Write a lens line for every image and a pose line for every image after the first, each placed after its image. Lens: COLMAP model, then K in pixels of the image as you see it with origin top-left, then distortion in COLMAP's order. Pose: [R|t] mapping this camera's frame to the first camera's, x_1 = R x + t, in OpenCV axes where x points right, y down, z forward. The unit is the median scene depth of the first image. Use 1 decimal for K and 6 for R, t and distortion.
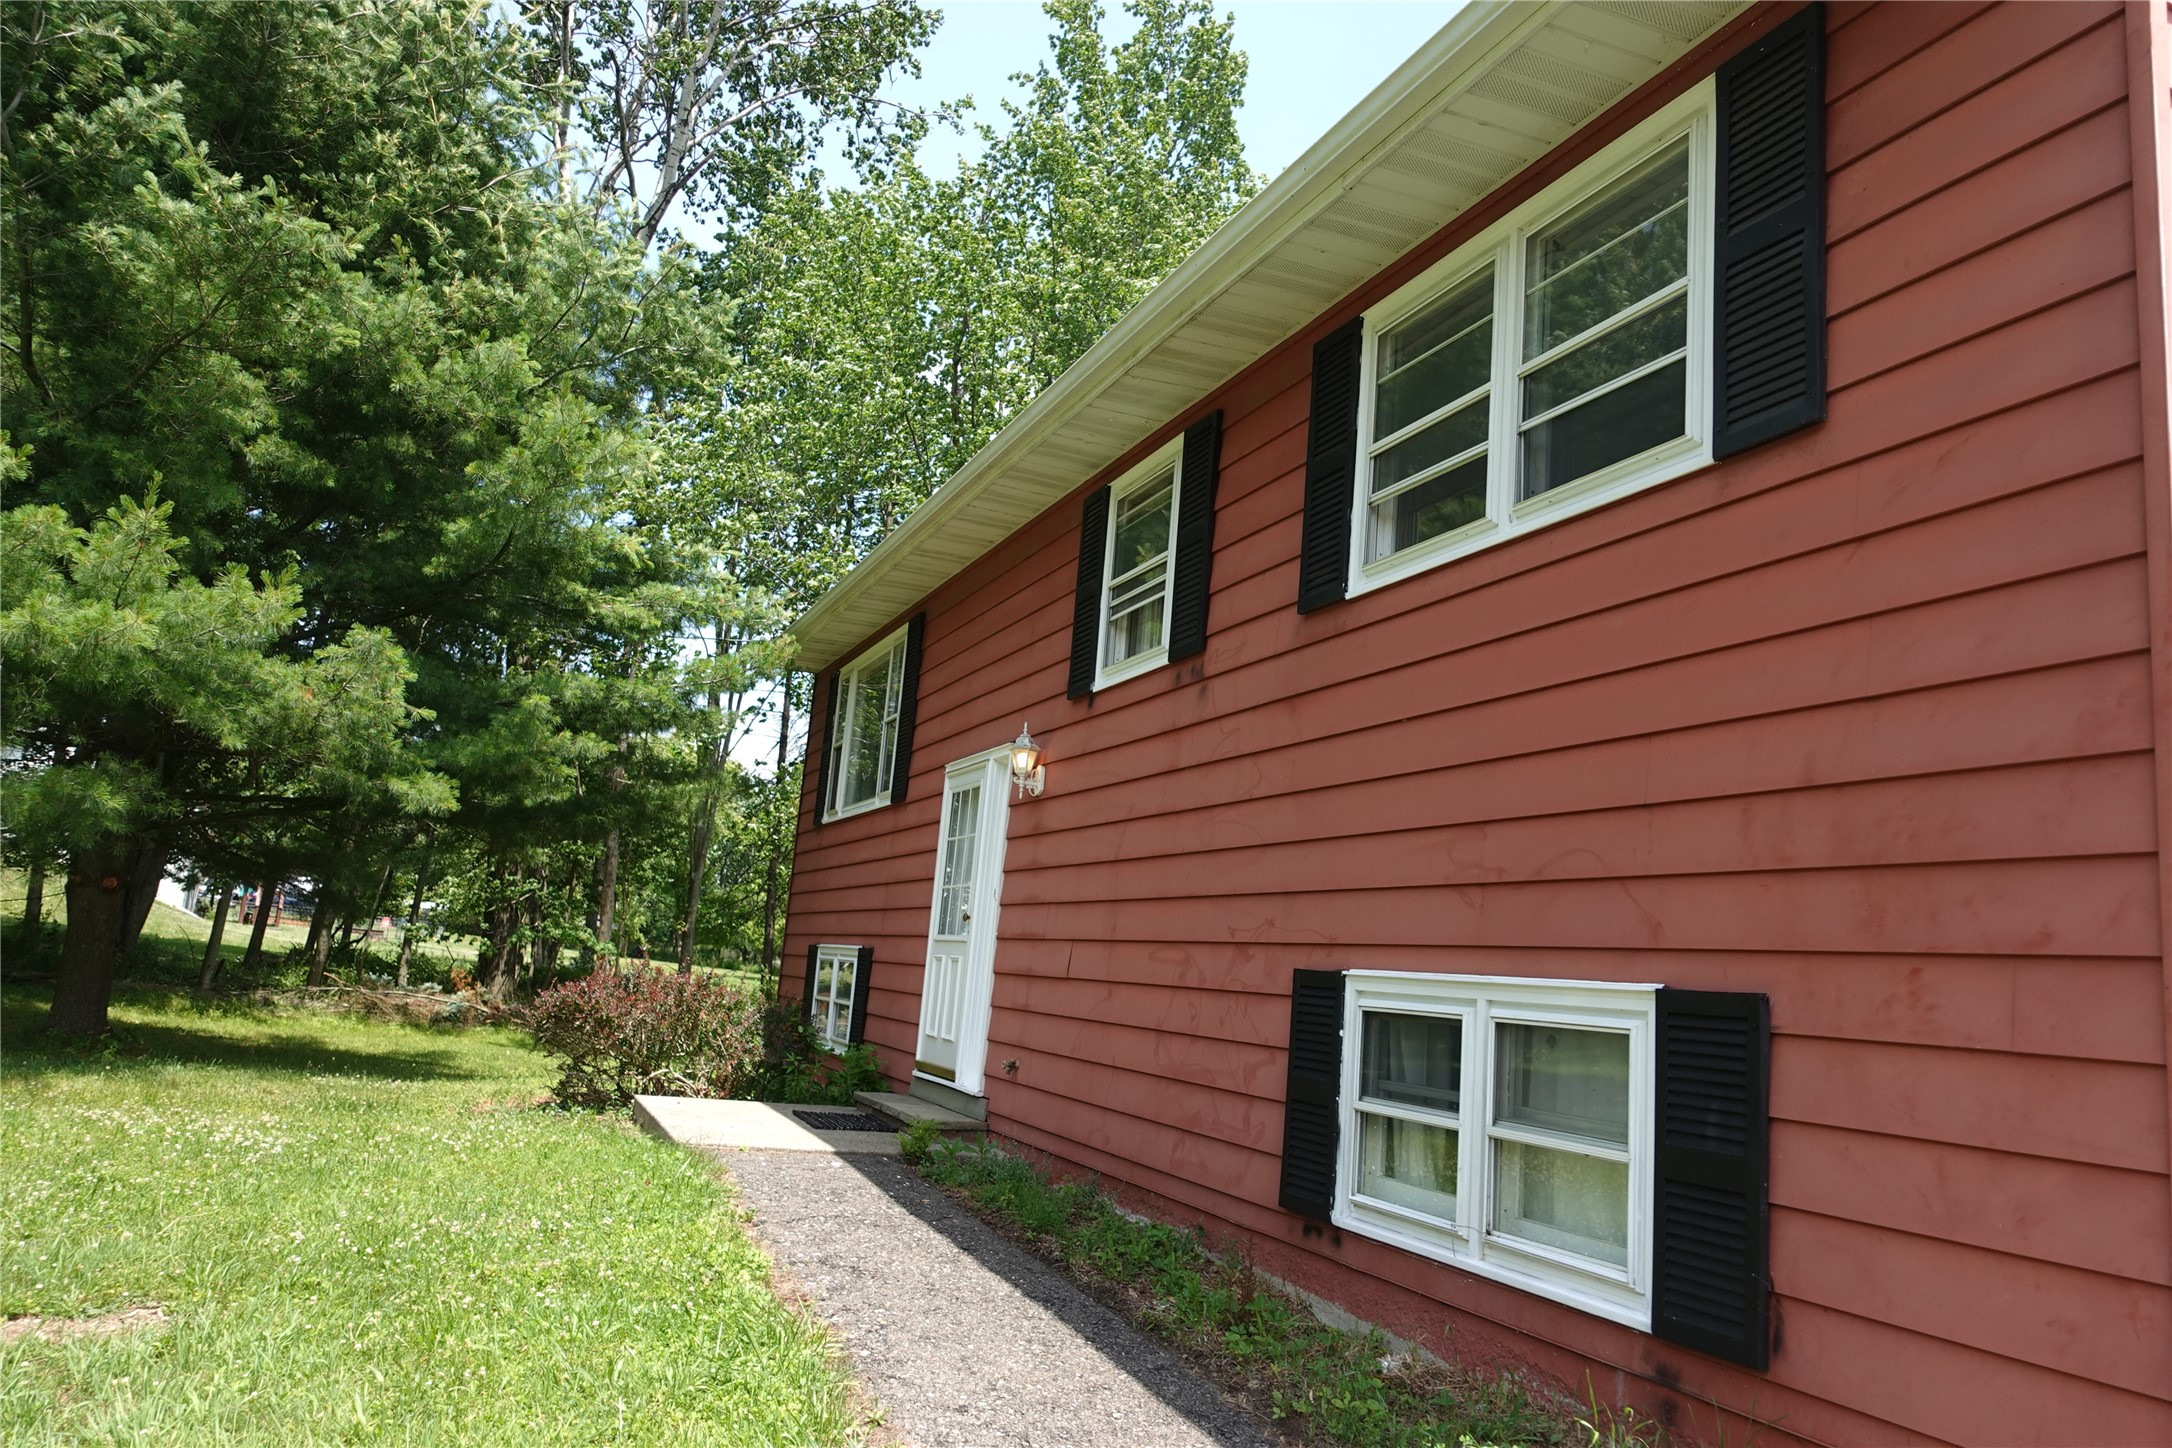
lens RADIAL K [[1490.5, 0, 1088.7], [0, 1490.5, 722.2], [0, 0, 1]] dist [0.000699, 0.001328]
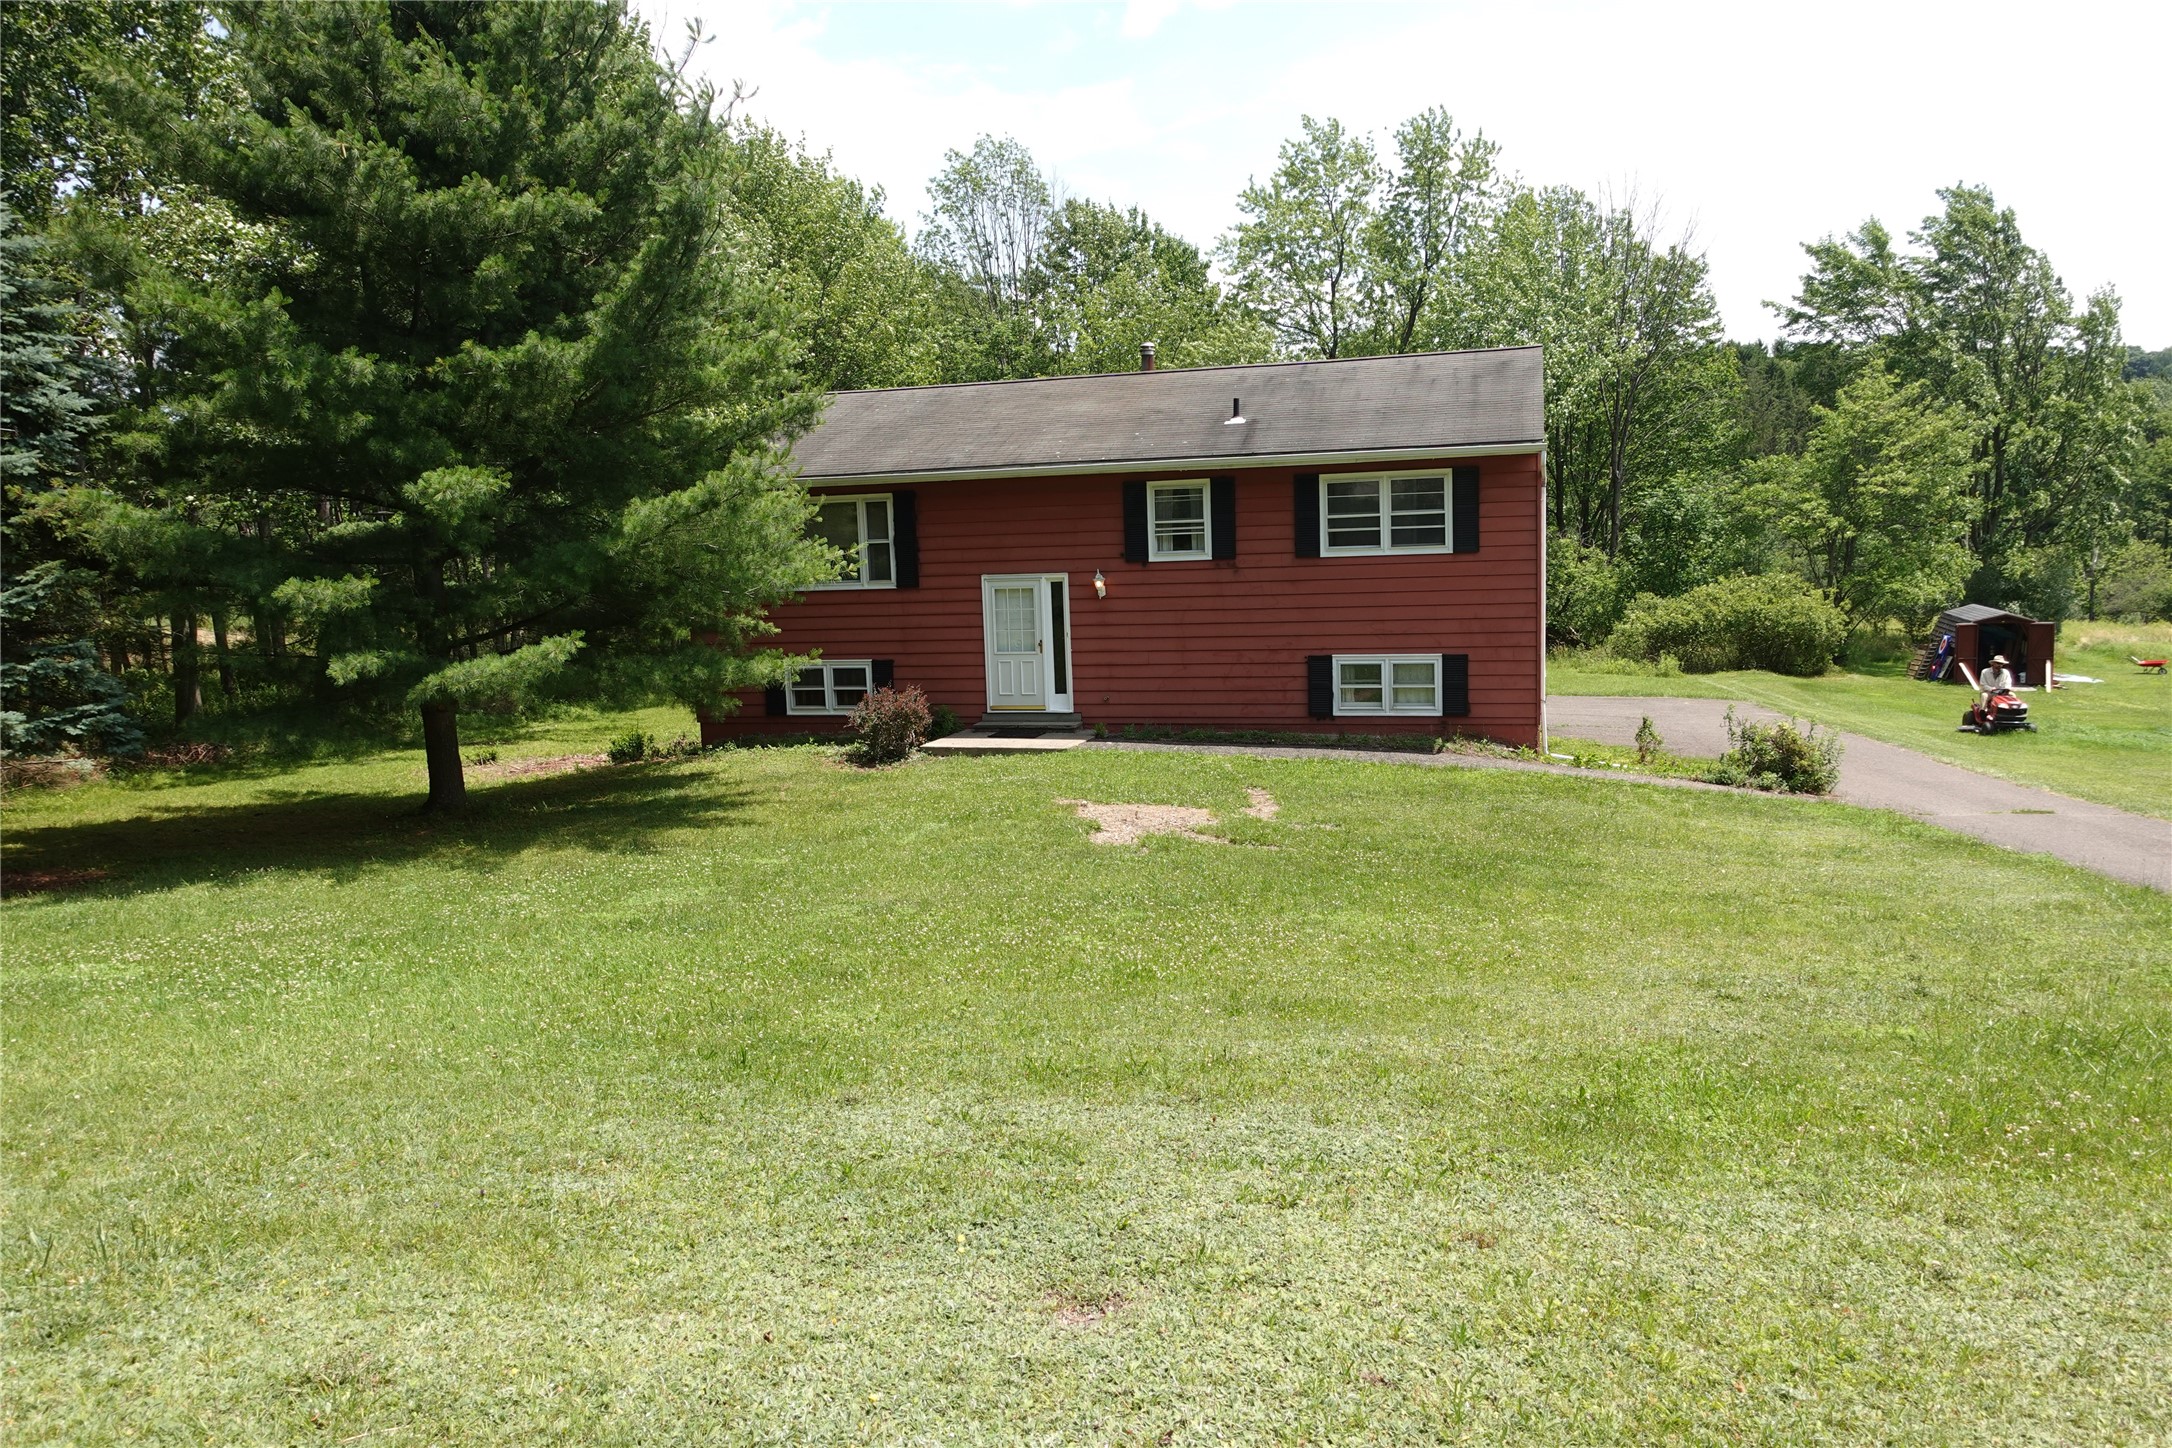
lens RADIAL K [[1518.4, 0, 1086.0], [0, 1518.4, 724.0], [0, 0, 1]] dist [0.005172, 0.003102]
pose [[0.613695, -0.212283, 0.760470, -3.830001], [-0.047405, 0.951532, 0.303873, -0.982427], [-0.788119, -0.222536, 0.573887, -0.975409]]
